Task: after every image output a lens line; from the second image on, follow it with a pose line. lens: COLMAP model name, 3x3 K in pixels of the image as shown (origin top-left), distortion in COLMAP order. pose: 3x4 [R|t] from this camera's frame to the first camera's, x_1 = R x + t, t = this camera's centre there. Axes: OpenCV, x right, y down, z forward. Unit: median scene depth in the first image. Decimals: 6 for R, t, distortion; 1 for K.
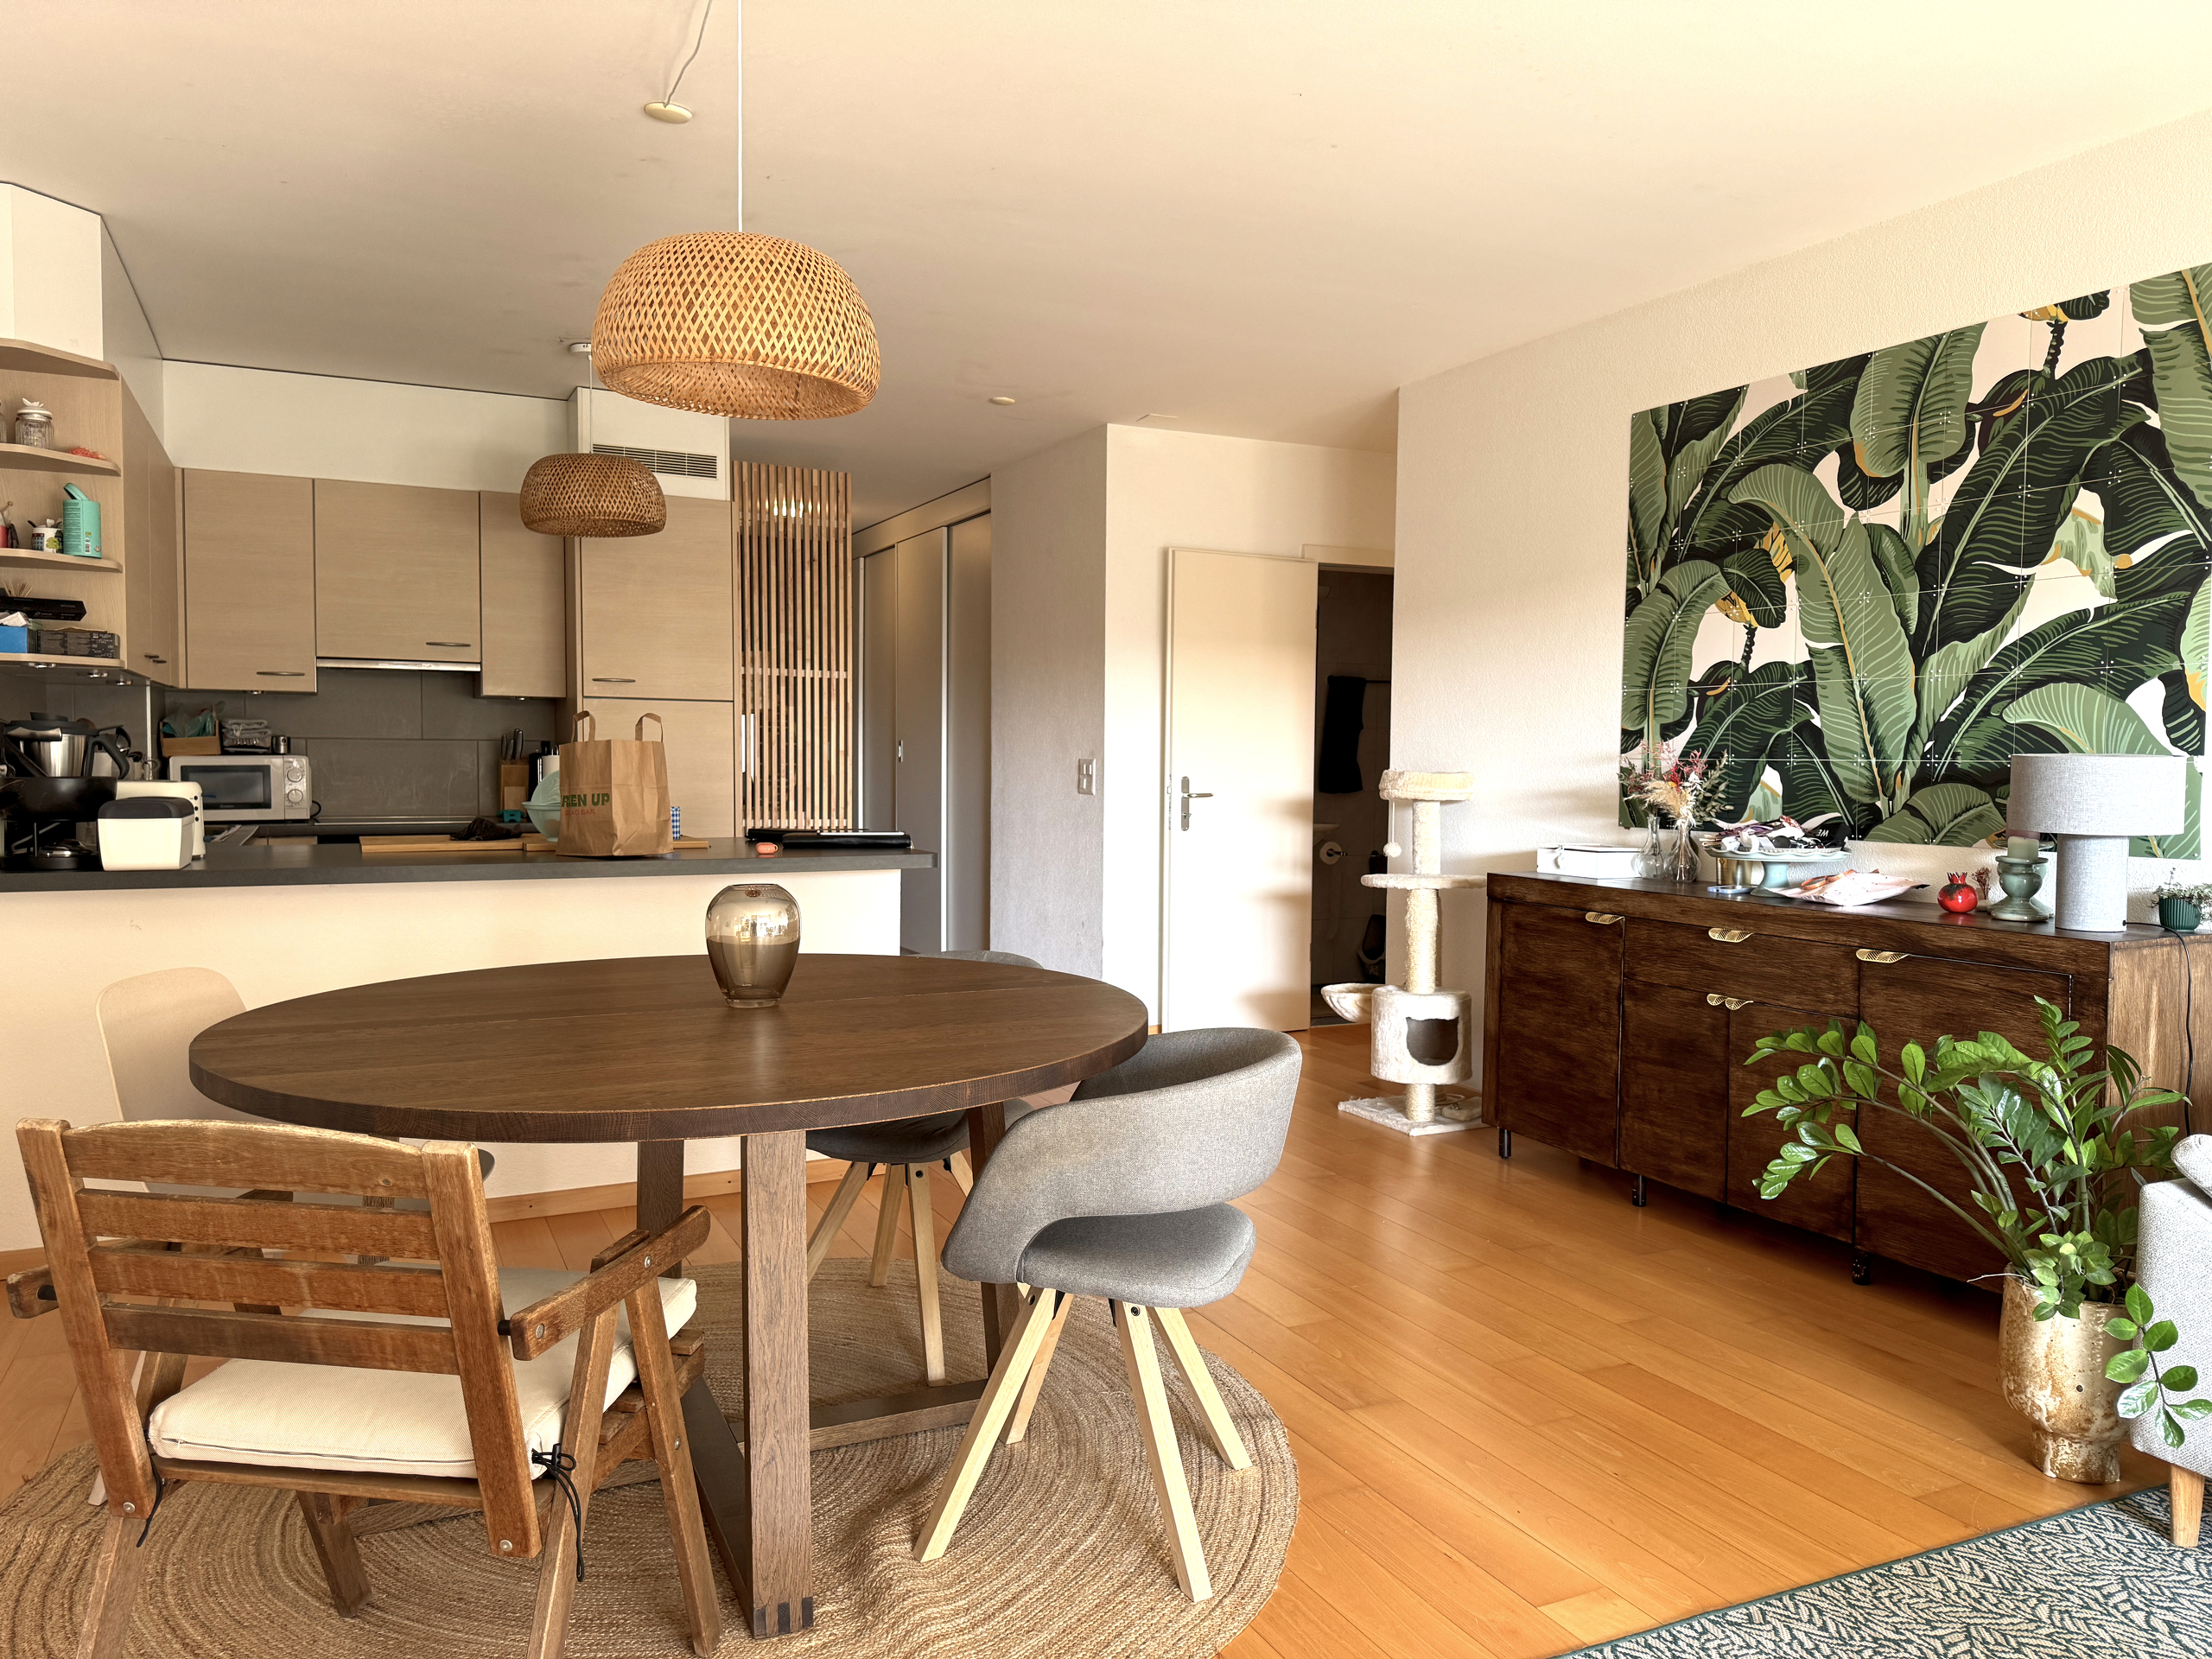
lens RADIAL K [[1563.2, 0, 1102.3], [0, 1563.2, 827.1], [0, 0, 1]] dist [-0.042549, -0.001906]
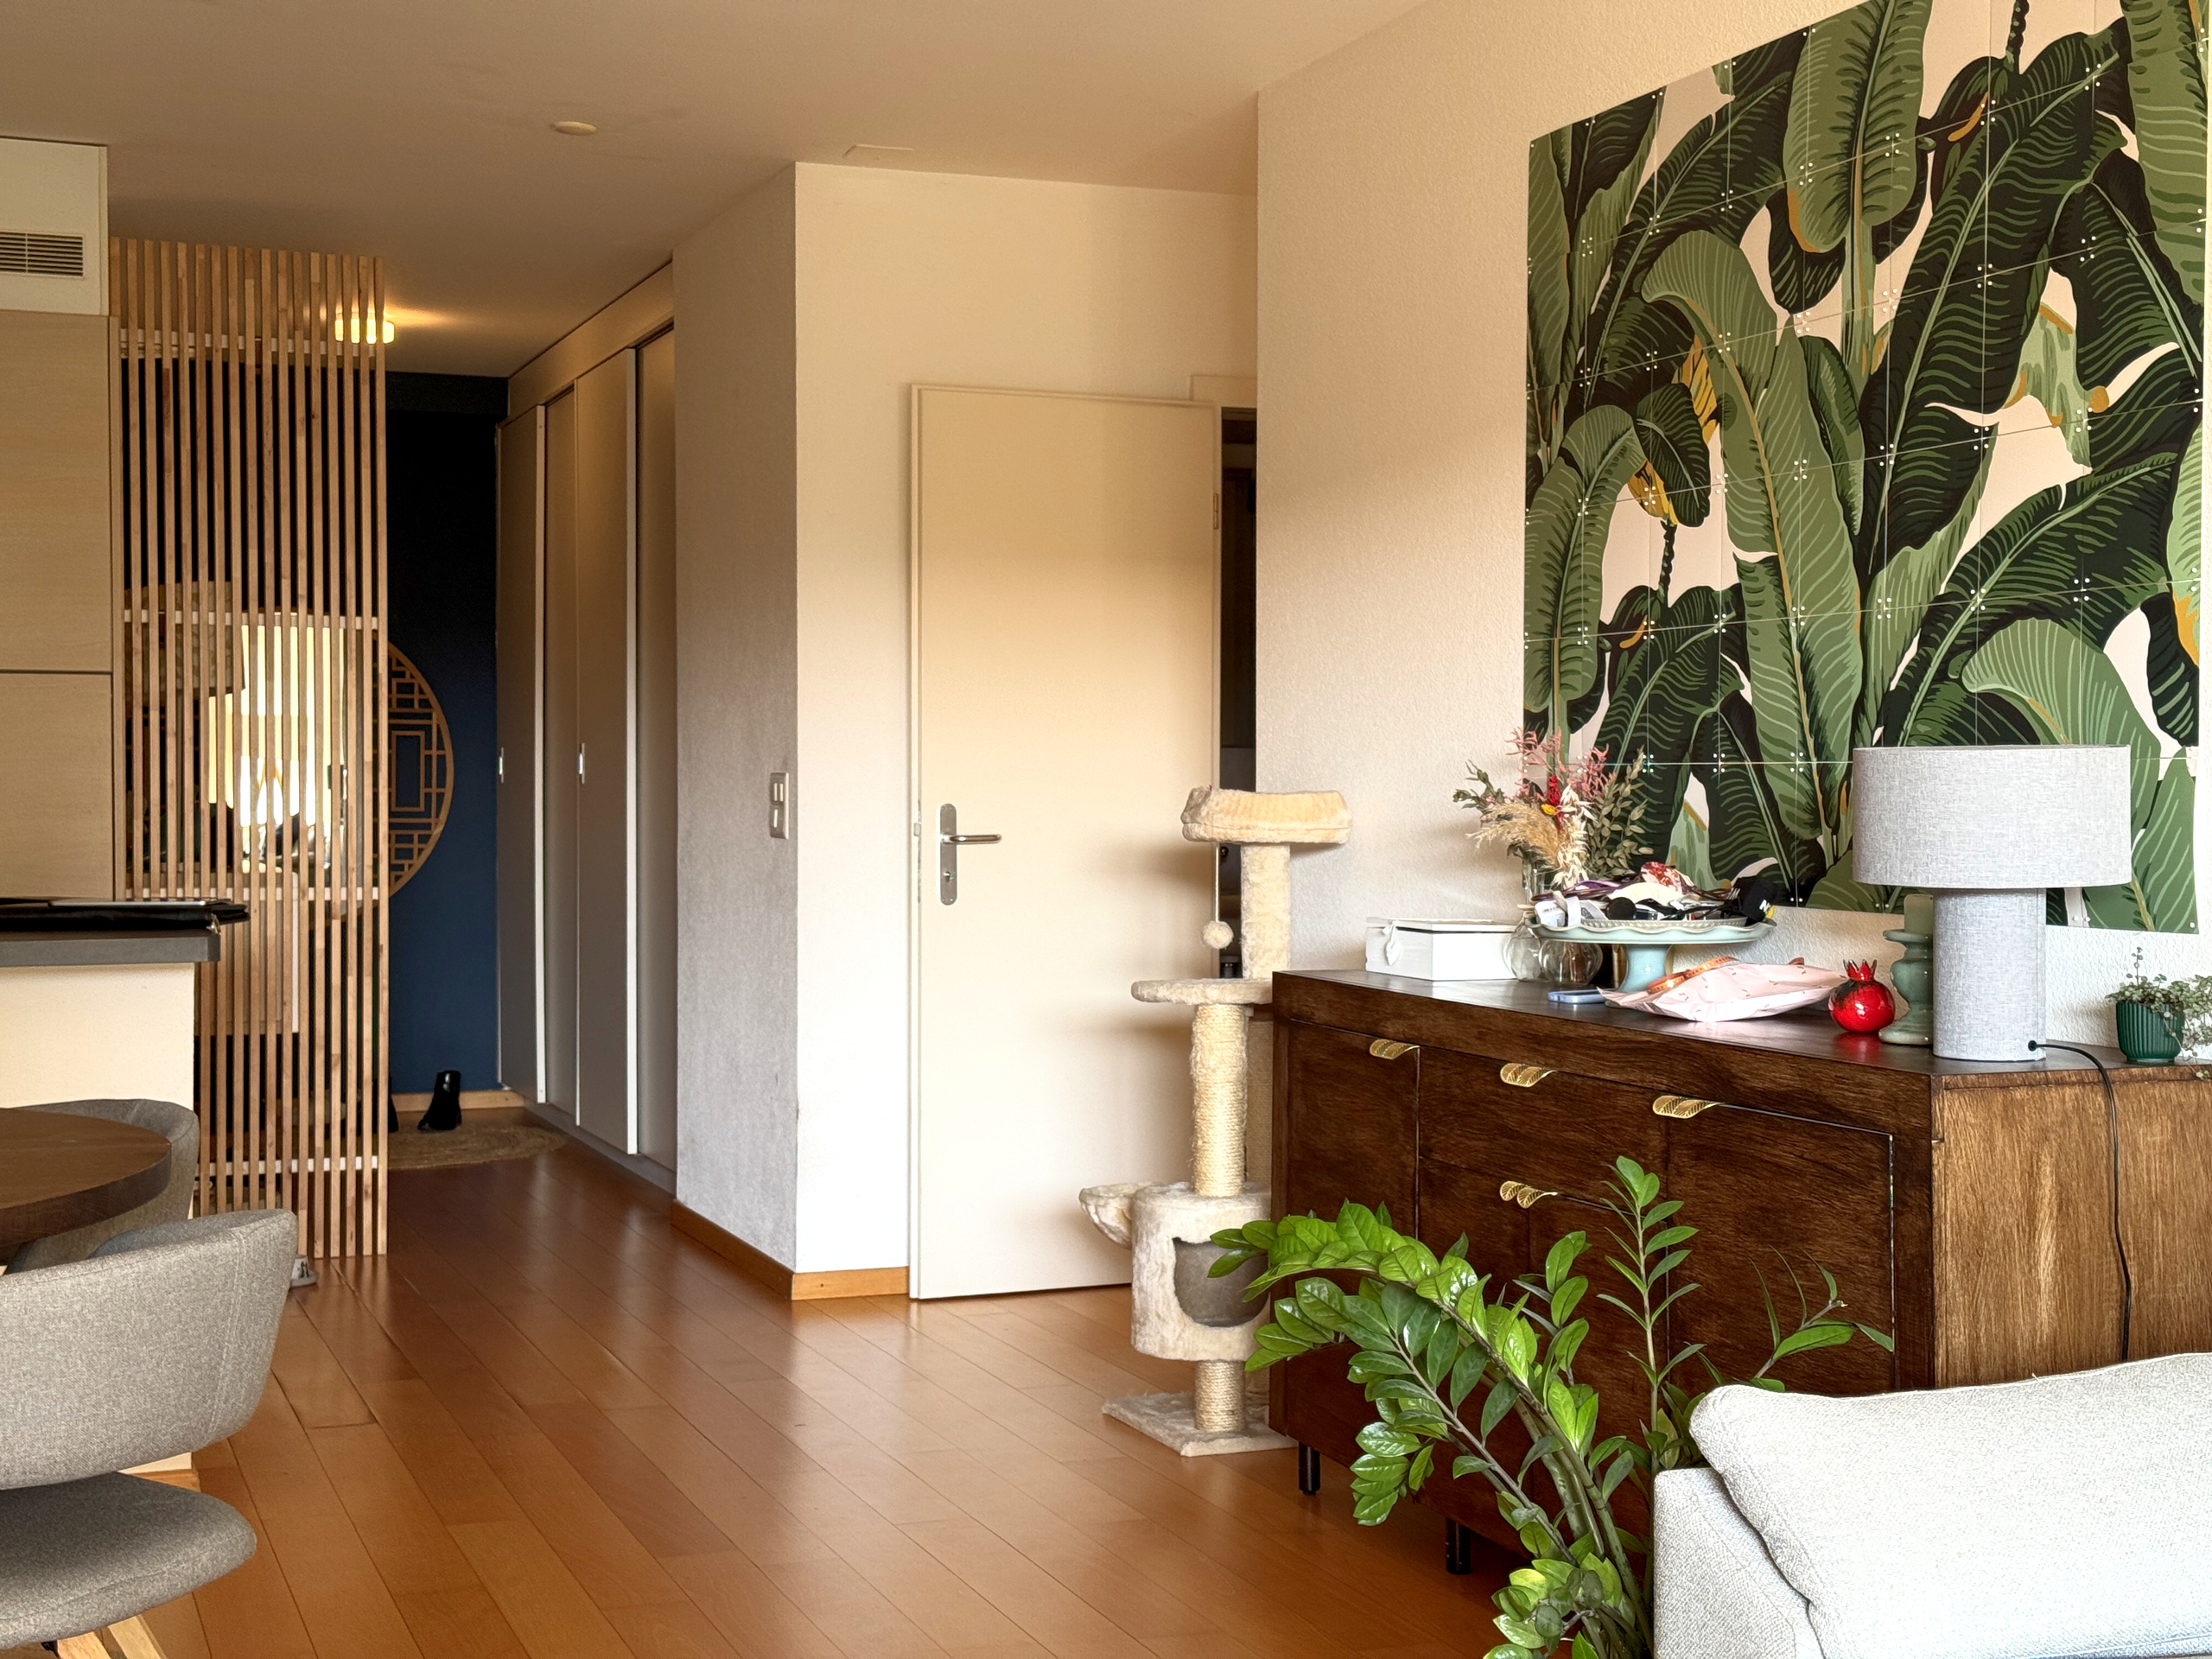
lens RADIAL K [[3106.3, 0, 1109.3], [0, 3106.3, 815.2], [0, 0, 1]] dist [0.043103, 0.000000]
pose [[0.997190, -0.005221, -0.074732, 0.324520], [0.002777, 0.999459, -0.032778, 0.011563], [0.074863, 0.032478, 0.996665, -0.128966]]
